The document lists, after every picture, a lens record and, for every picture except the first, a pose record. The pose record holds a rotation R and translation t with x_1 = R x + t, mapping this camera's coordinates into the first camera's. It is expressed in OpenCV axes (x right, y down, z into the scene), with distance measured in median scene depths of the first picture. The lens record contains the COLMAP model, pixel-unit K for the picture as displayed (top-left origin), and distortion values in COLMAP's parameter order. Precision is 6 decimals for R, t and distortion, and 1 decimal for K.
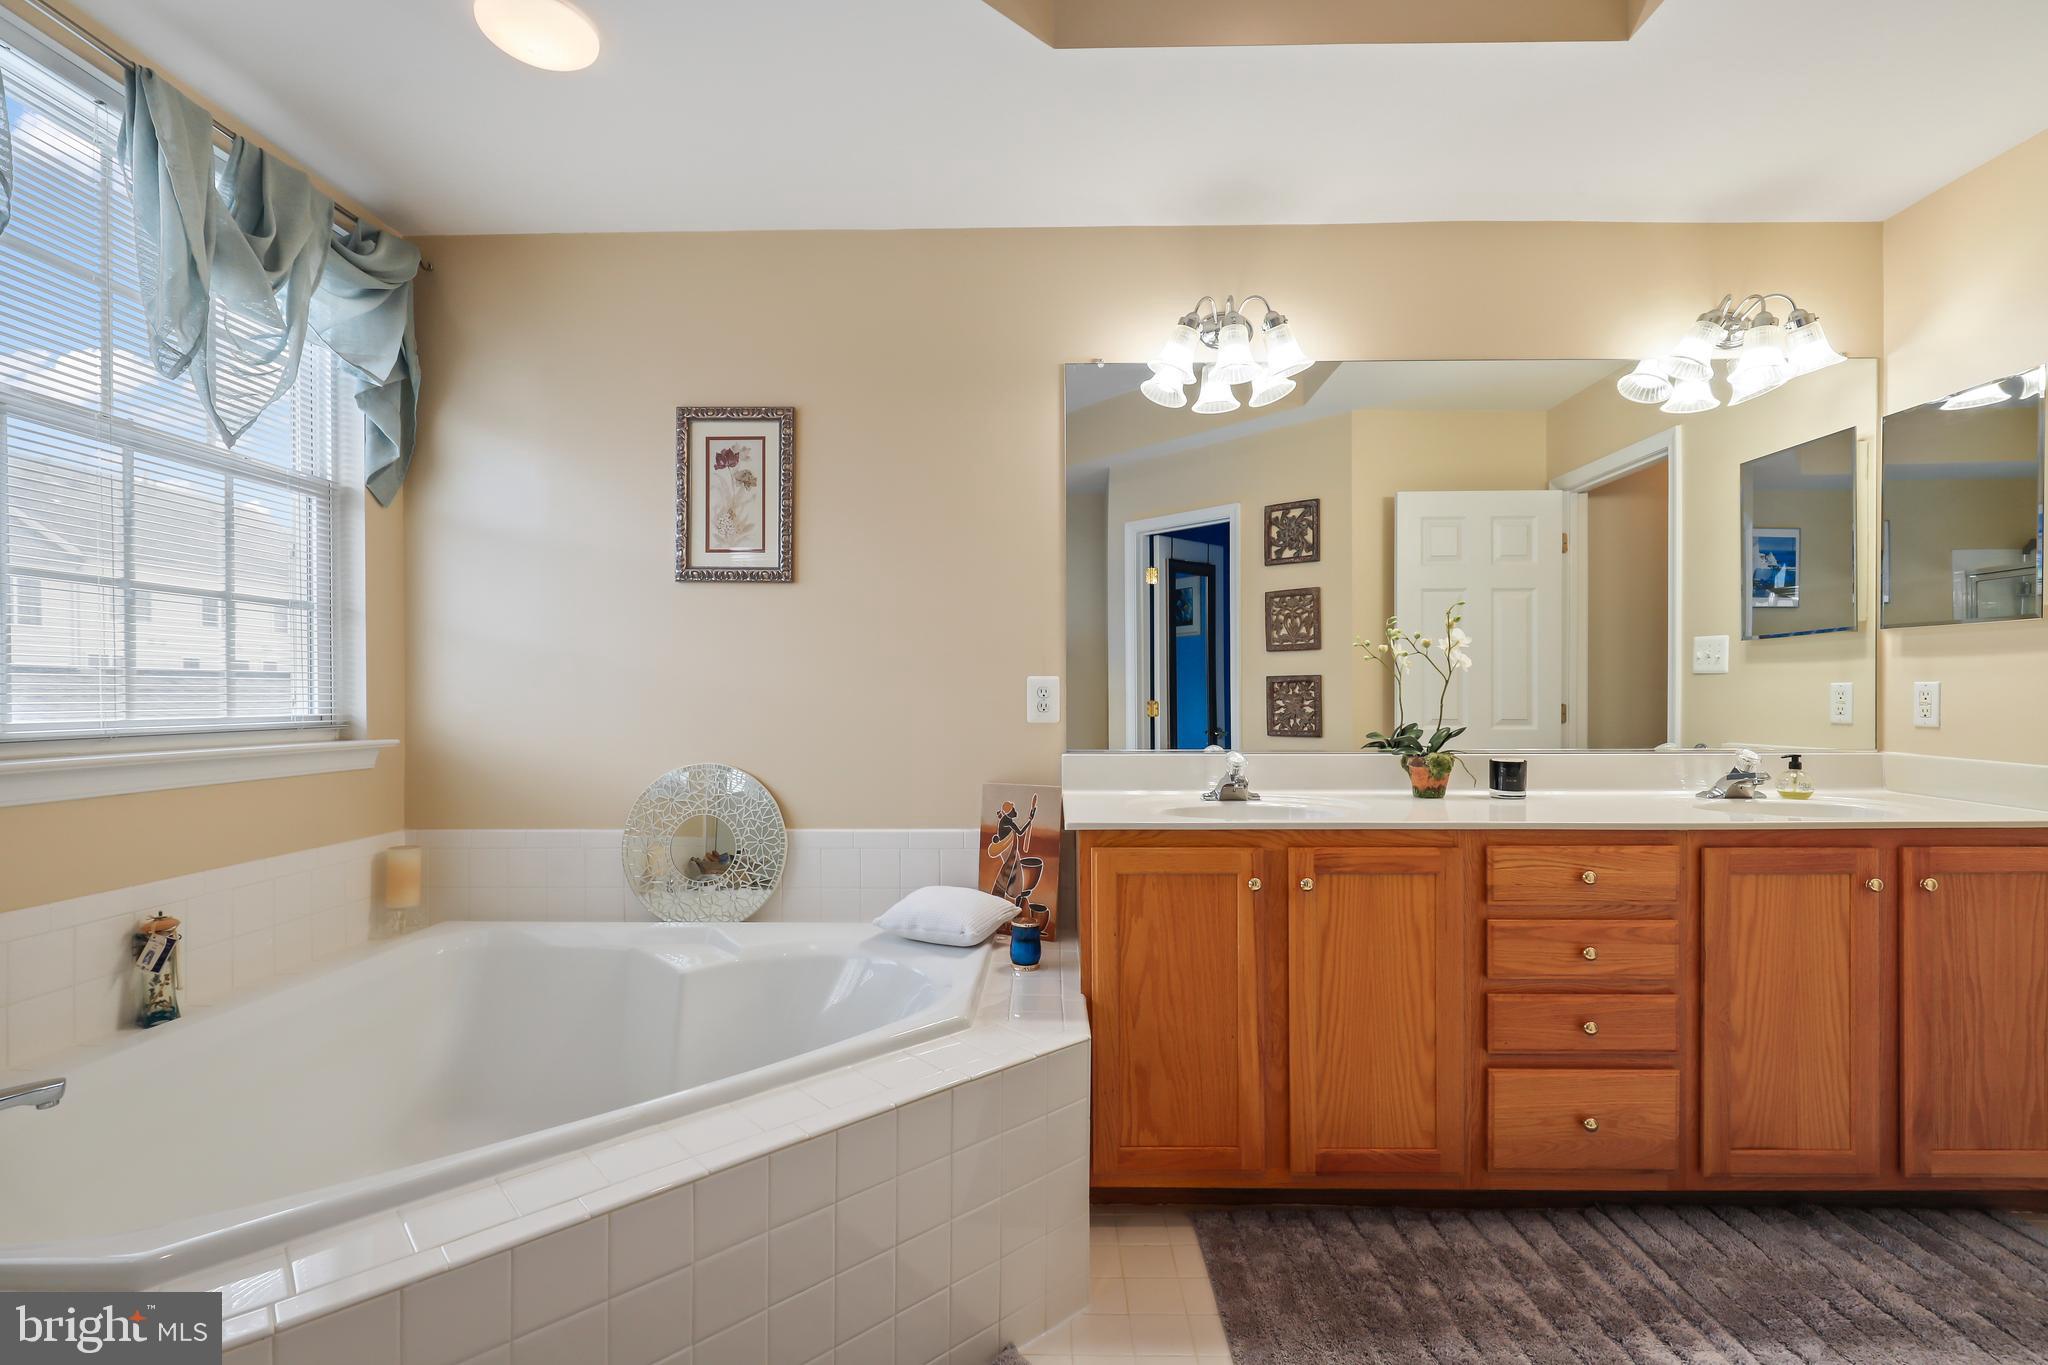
lens RADIAL K [[948.7, 0, 1028.1], [0, 948.7, 694.9], [0, 0, 1]] dist [-0.004313, -0.000888]
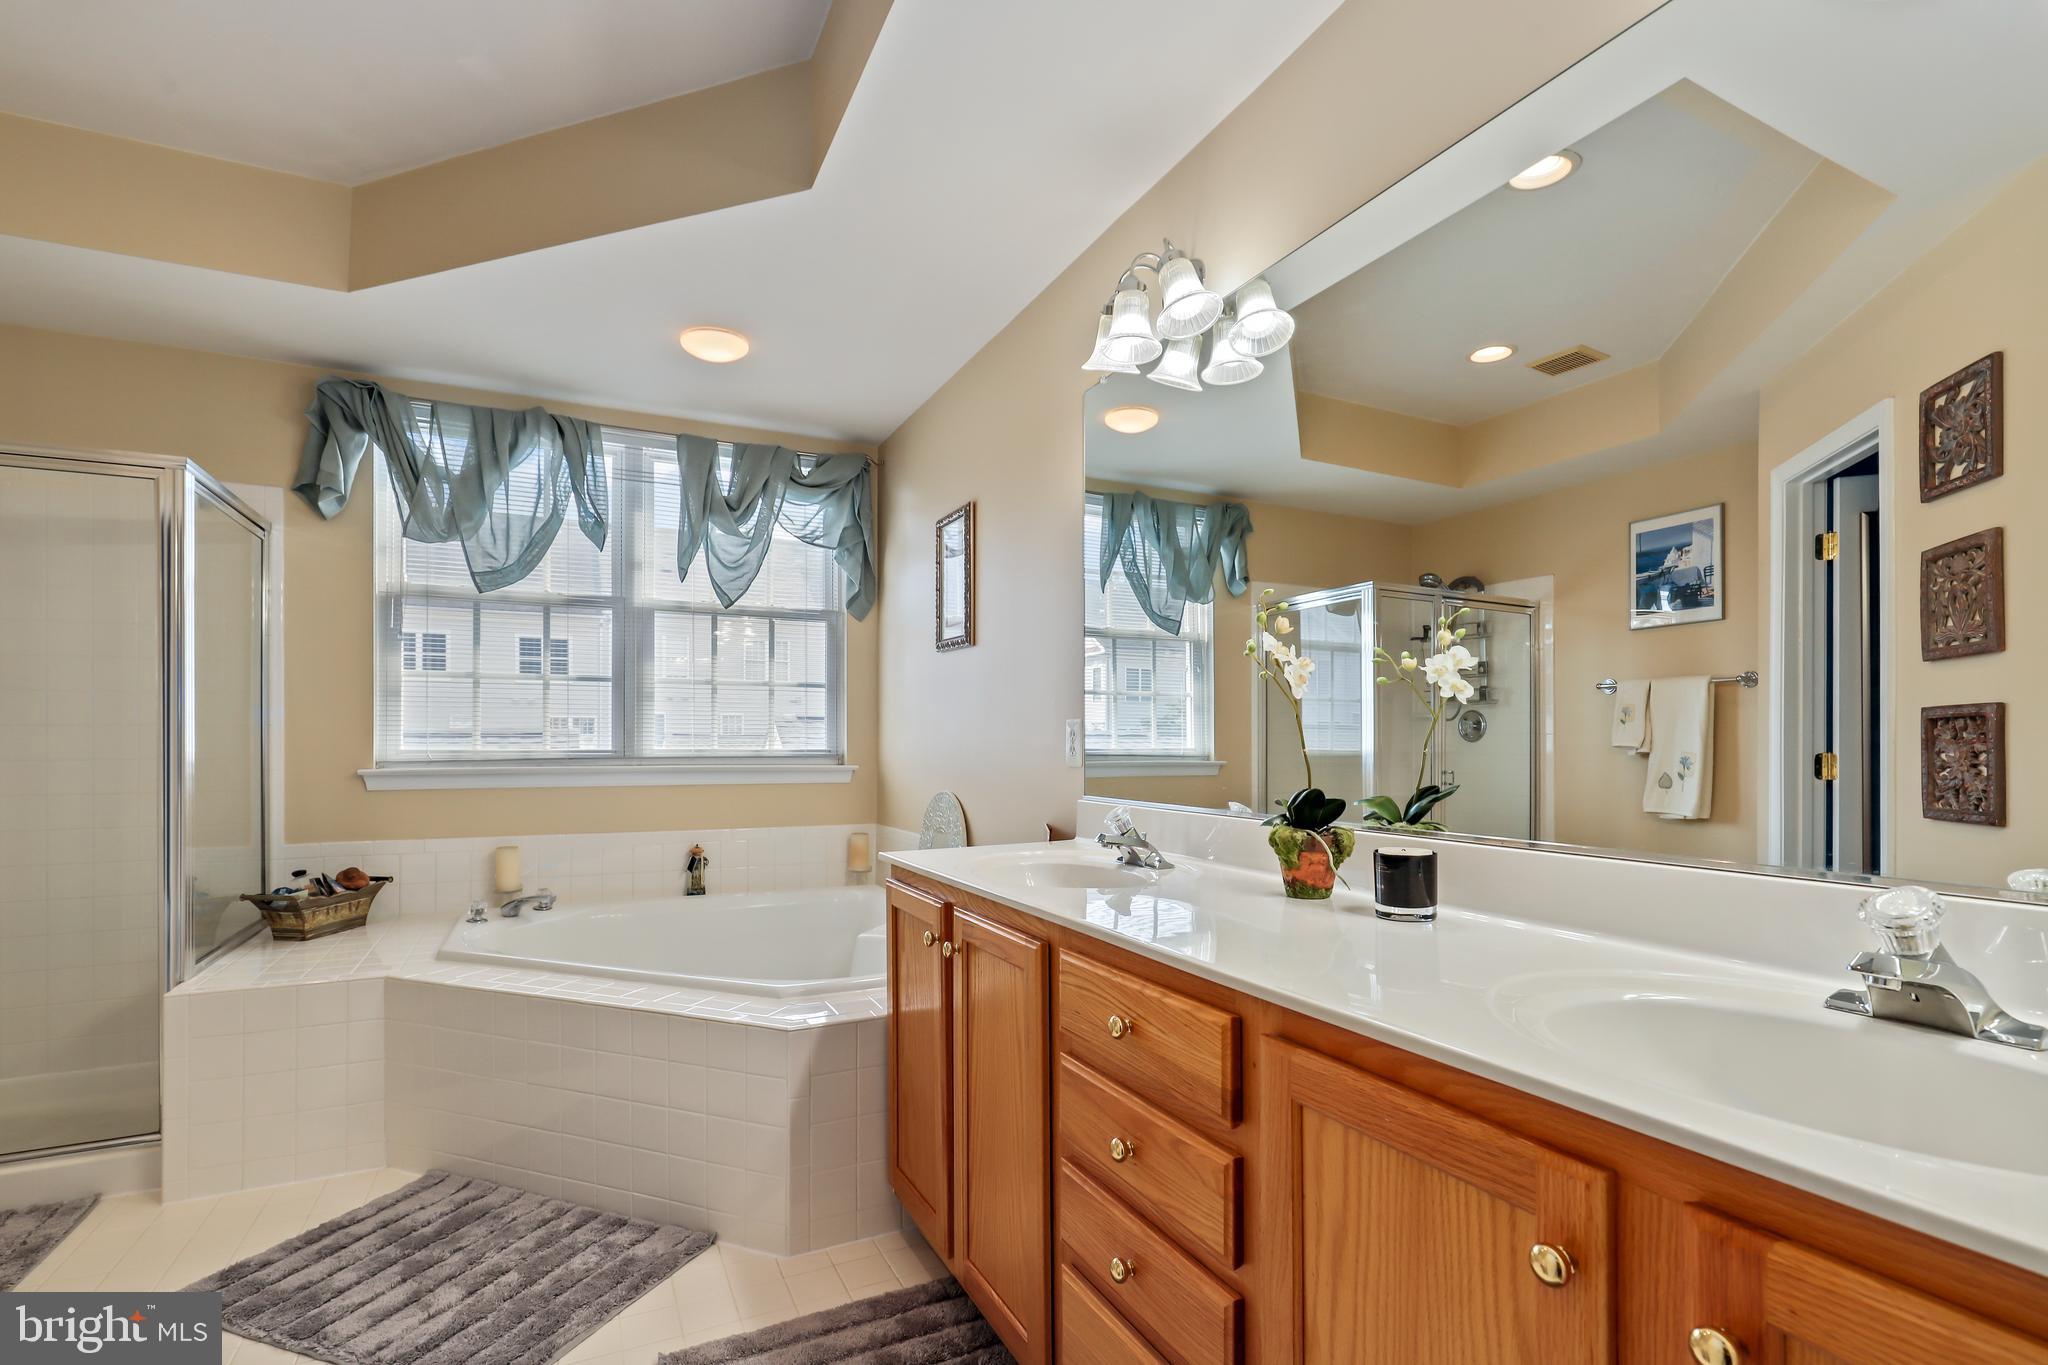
lens RADIAL K [[949.2, 0, 1022.5], [0, 949.2, 737.2], [0, 0, 1]] dist [0.001010, -0.000402]
pose [[0.436343, -0.003553, -0.899773, 0.533276], [-0.008177, 0.999935, -0.007914, 0.005910], [0.899743, 0.010811, 0.436286, 0.318334]]
